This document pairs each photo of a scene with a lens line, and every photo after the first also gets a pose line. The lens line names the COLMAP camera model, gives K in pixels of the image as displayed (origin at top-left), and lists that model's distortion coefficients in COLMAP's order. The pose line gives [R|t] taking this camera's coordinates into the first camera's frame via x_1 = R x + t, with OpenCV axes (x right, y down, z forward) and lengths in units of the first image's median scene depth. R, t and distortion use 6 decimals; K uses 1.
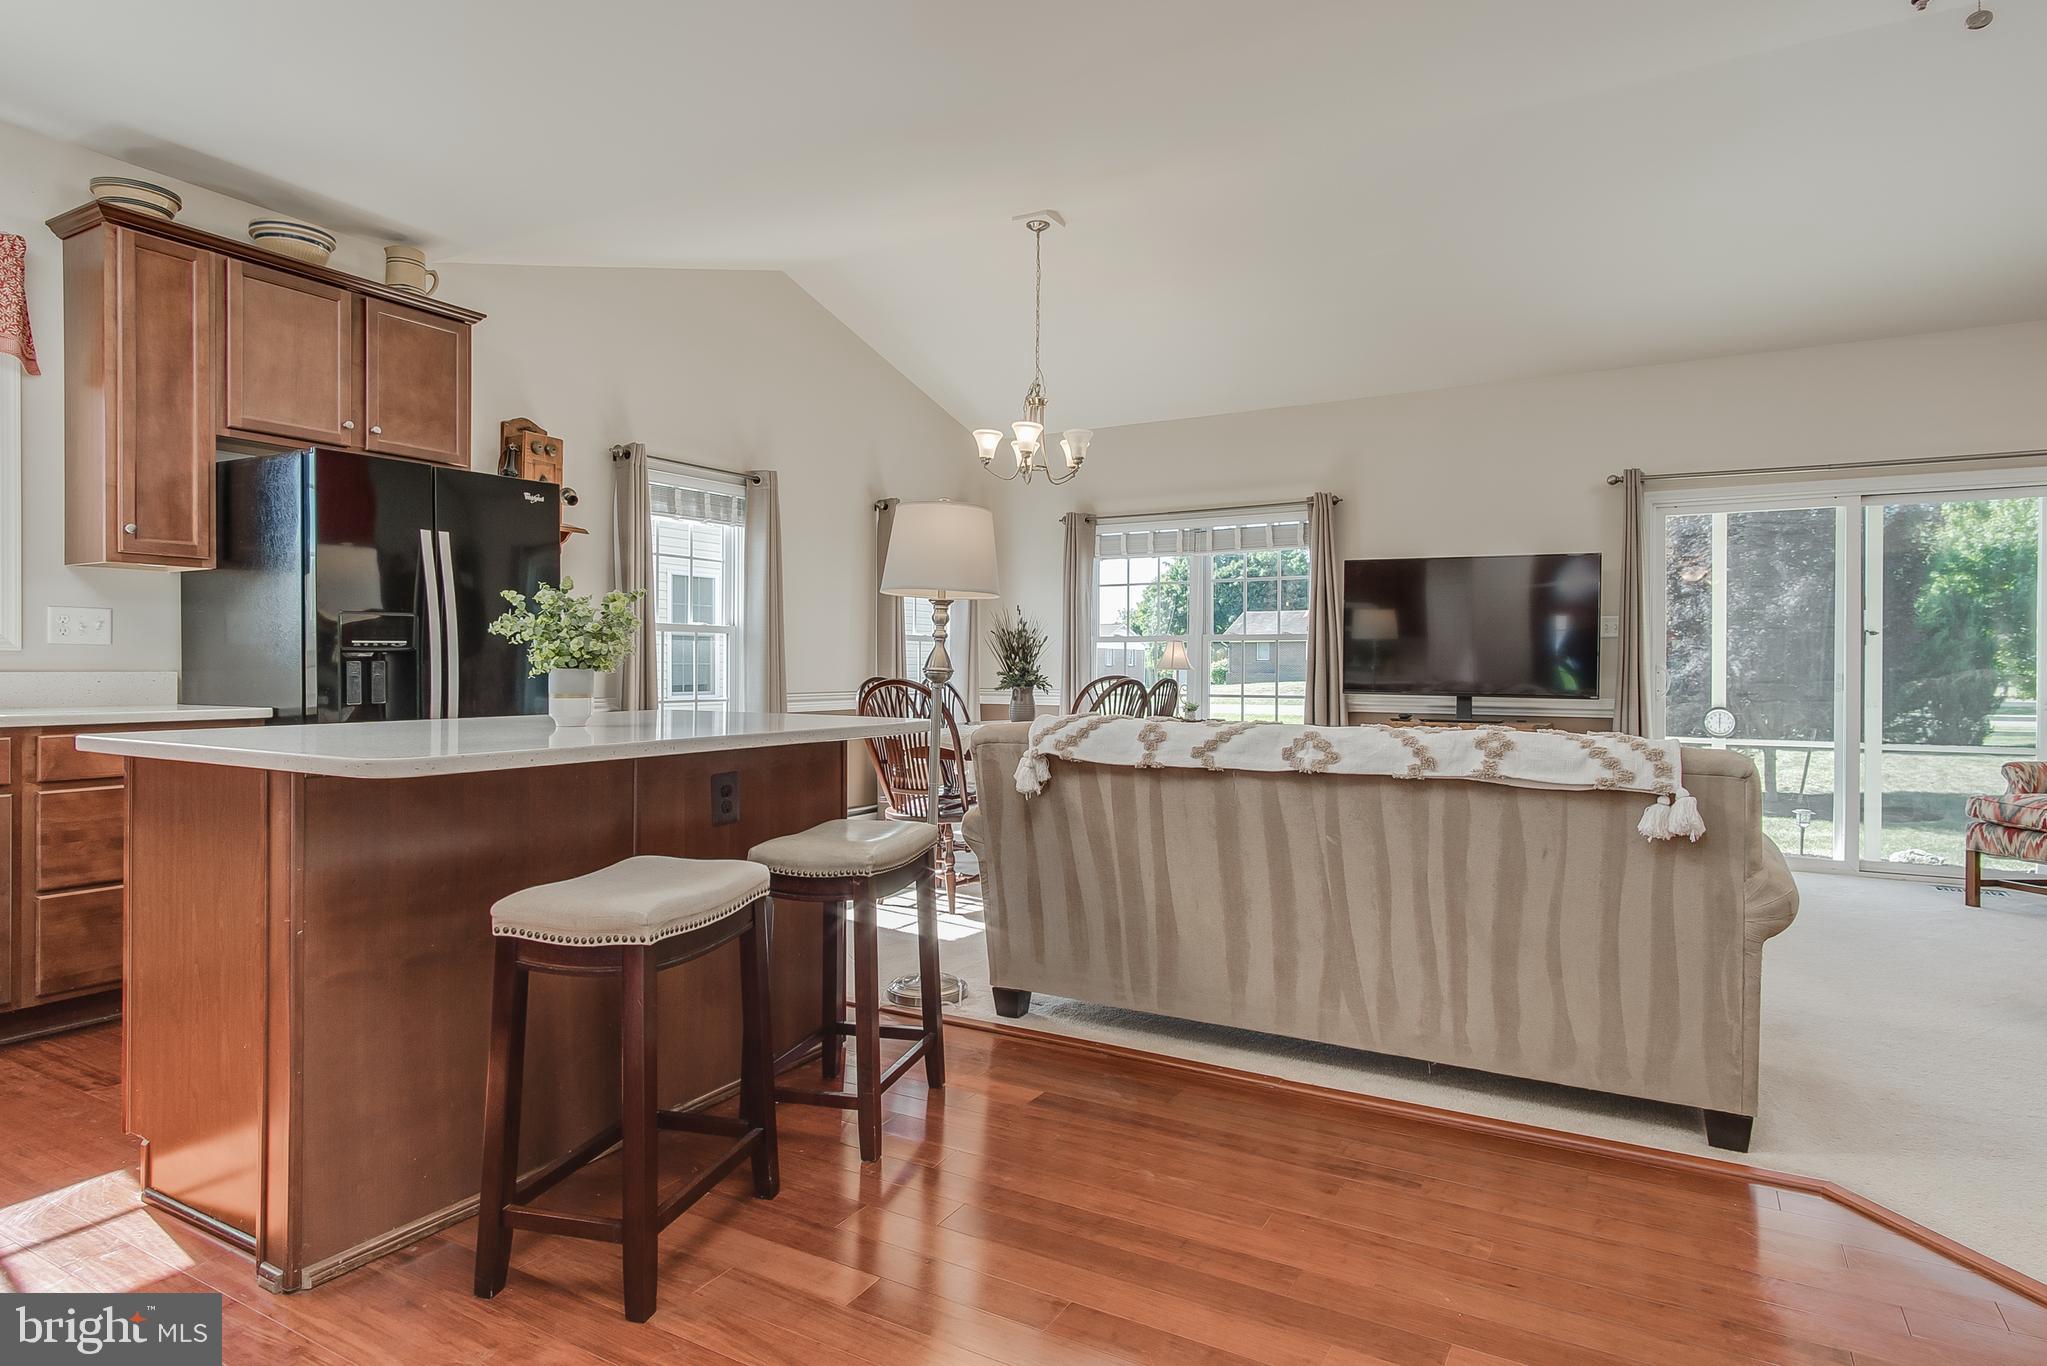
lens RADIAL K [[1127.2, 0, 1037.2], [0, 1127.2, 671.5], [0, 0, 1]] dist [0.021437, -0.013392]
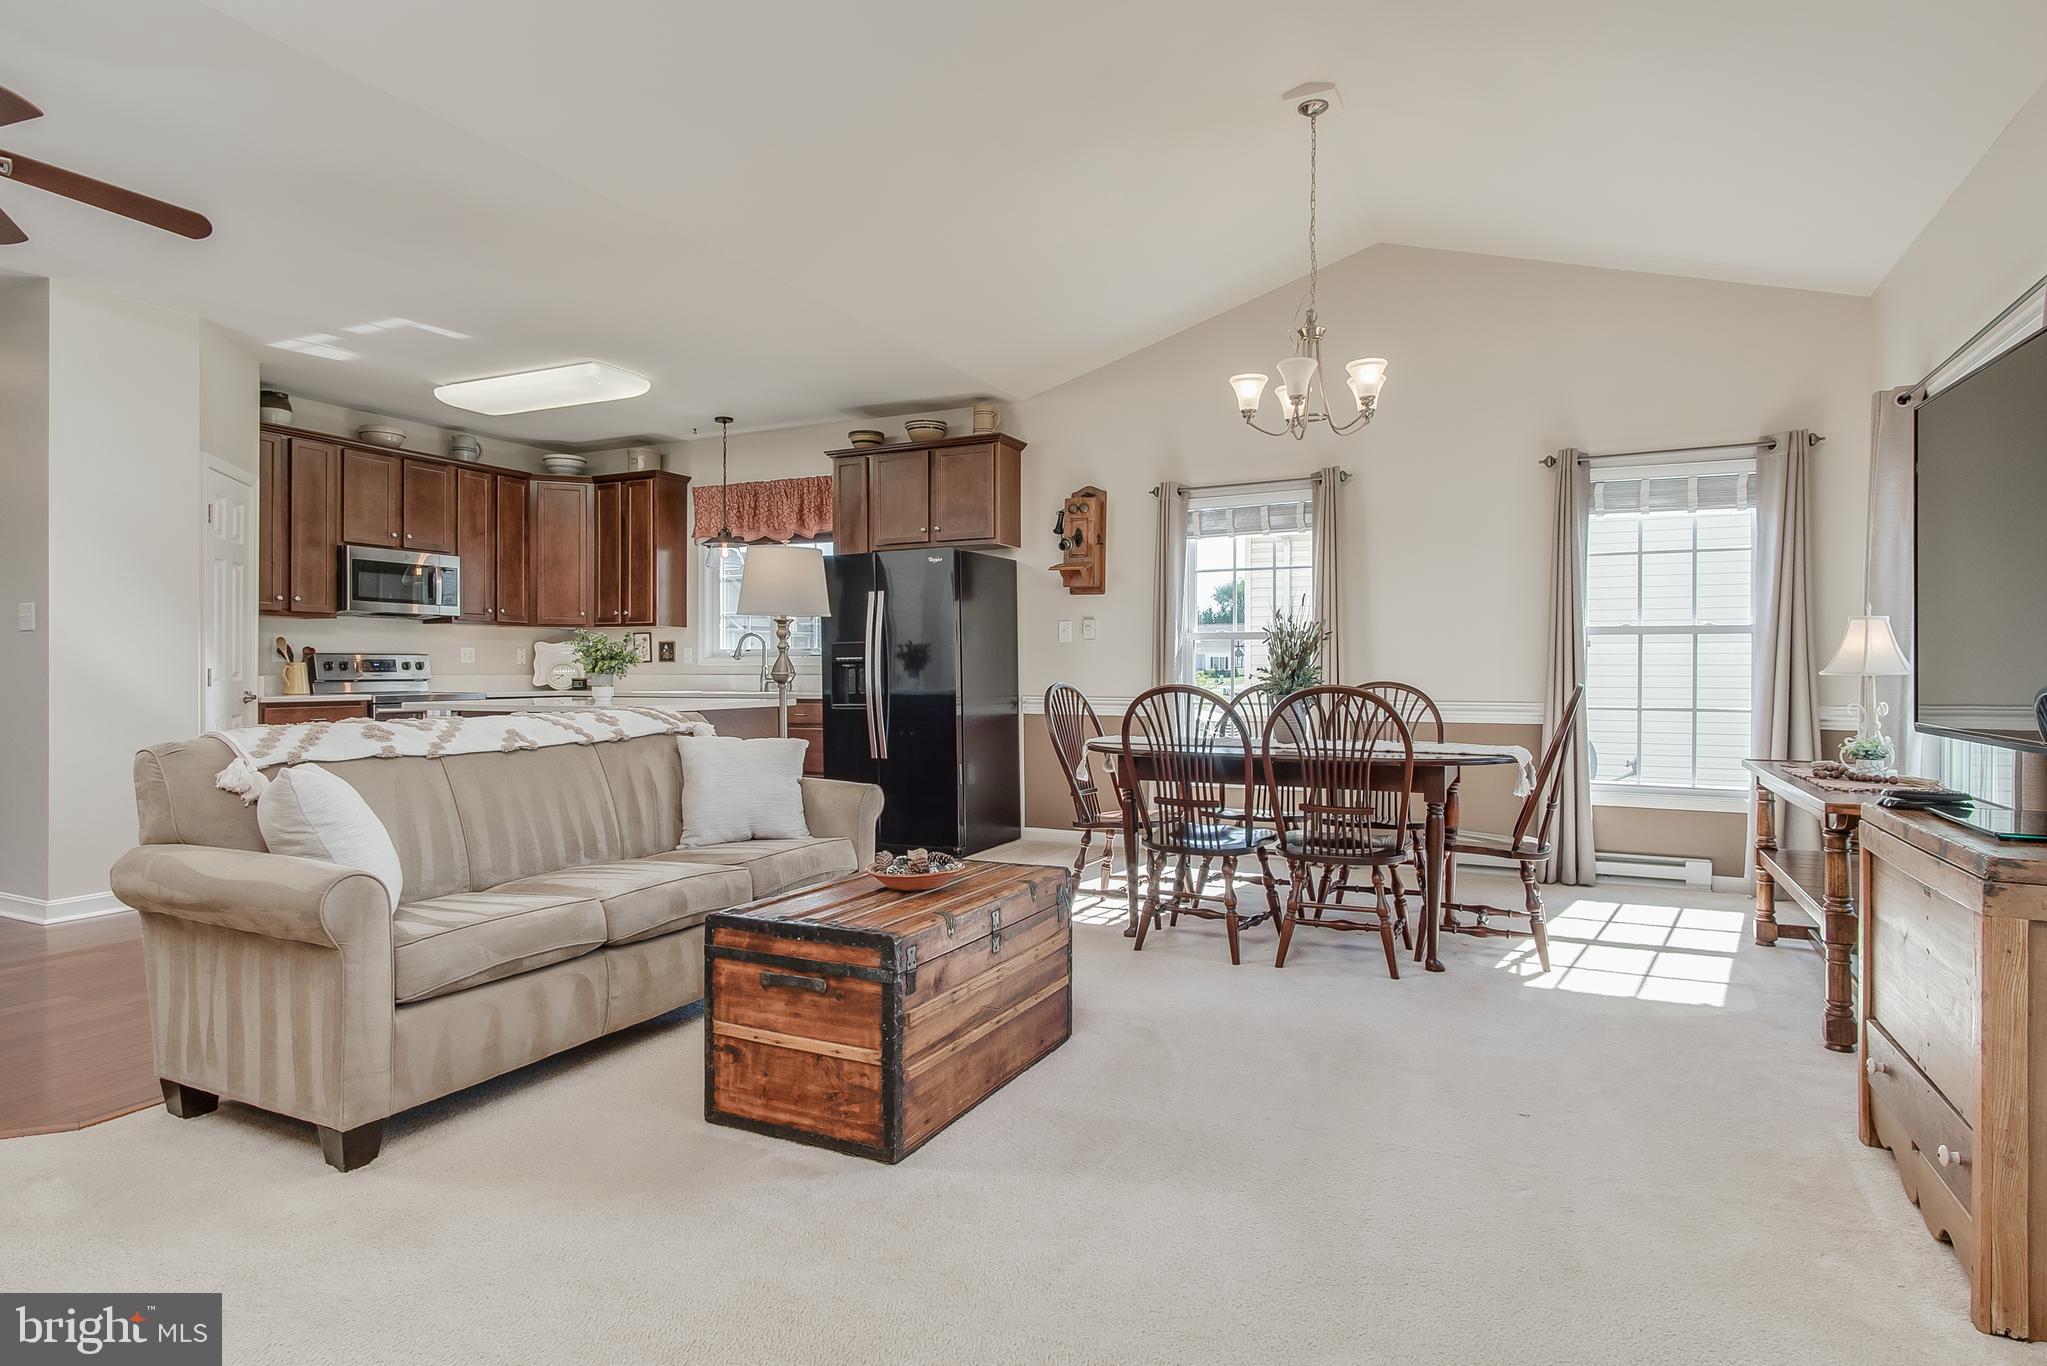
lens RADIAL K [[1106.1, 0, 1034.3], [0, 1106.1, 679.6], [0, 0, 1]] dist [0.004329, 0.000768]
pose [[0.065568, 0.004356, -0.997839, 1.206726], [-0.002617, 0.999988, 0.004193, -0.000121], [0.997845, 0.002336, 0.065579, 1.205271]]
